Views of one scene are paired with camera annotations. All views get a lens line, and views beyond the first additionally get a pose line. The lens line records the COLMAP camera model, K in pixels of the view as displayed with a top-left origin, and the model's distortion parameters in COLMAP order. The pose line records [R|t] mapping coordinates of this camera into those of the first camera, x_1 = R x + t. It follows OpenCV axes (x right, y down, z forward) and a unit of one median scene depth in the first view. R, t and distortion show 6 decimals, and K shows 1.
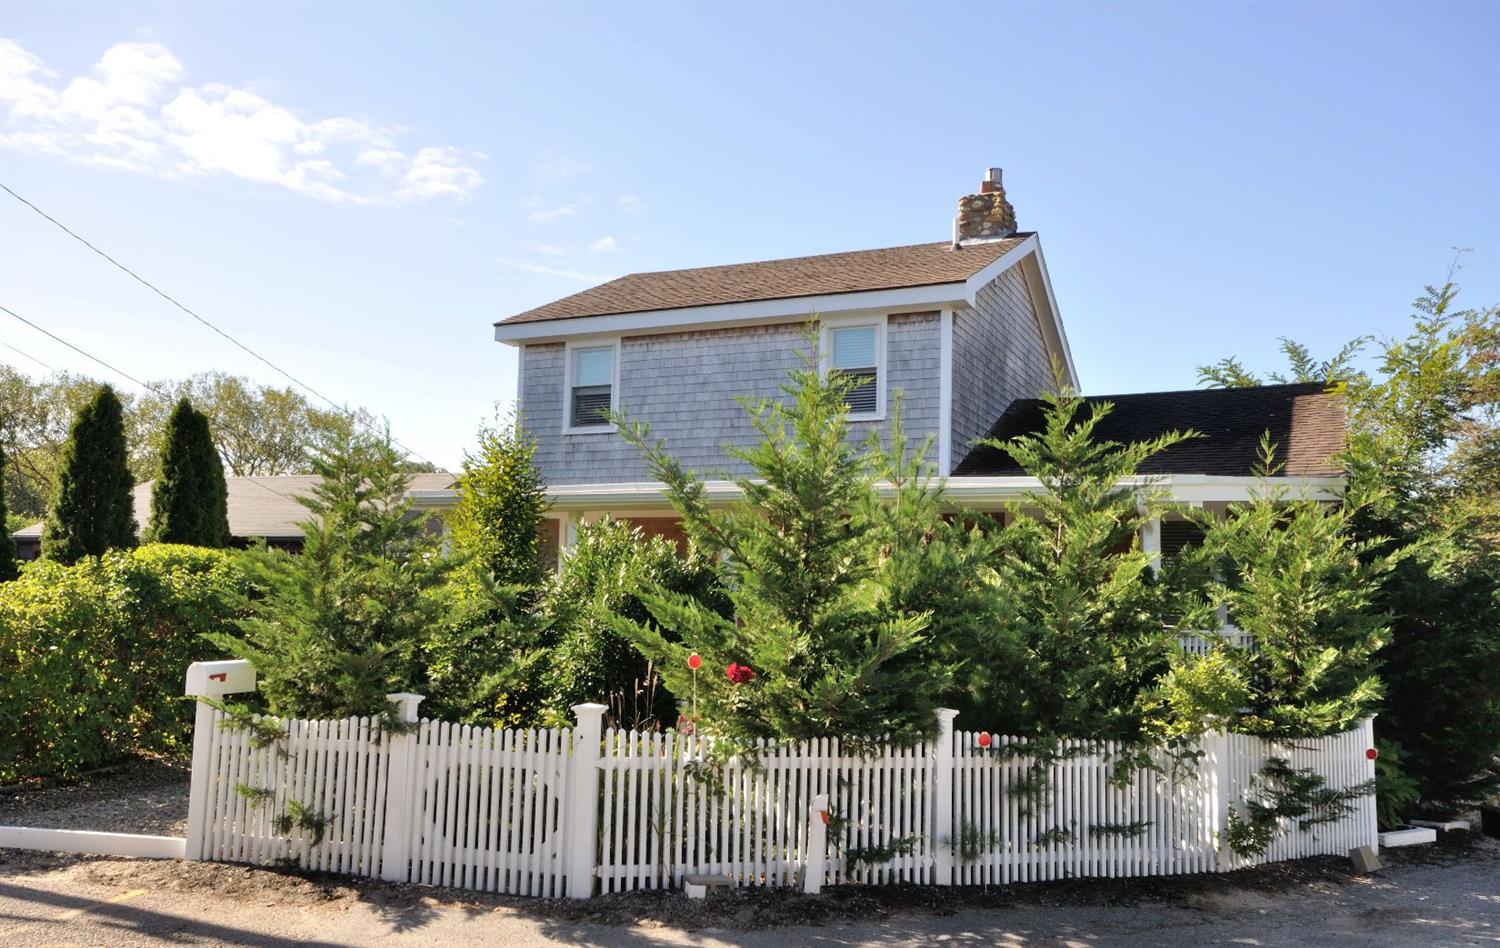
lens RADIAL K [[1275.0, 0, 745.3], [0, 1275.0, 509.6], [0, 0, 1]] dist [0.009745, 0.002642]
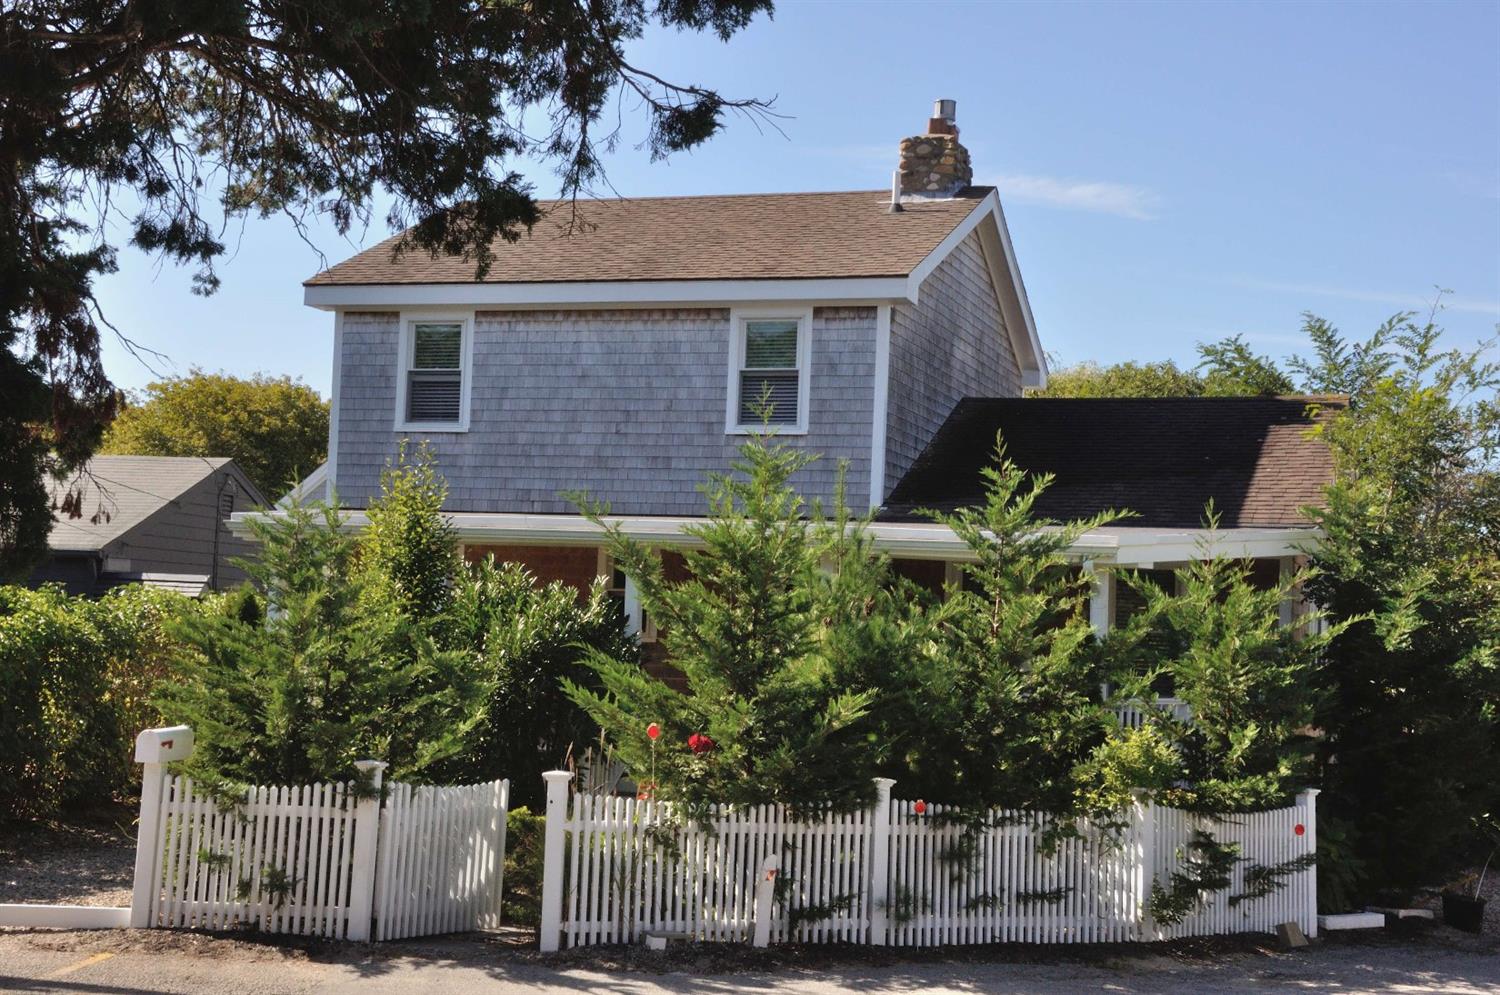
lens RADIAL K [[2291.4, 0, 756.7], [0, 2291.4, 495.2], [0, 0, 1]] dist [0.161543, 0.000000]
pose [[0.992898, 0.021594, 0.116993, -0.159170], [-0.024858, 0.999340, 0.026508, -0.114325], [-0.116343, -0.029228, 0.992779, -0.789496]]
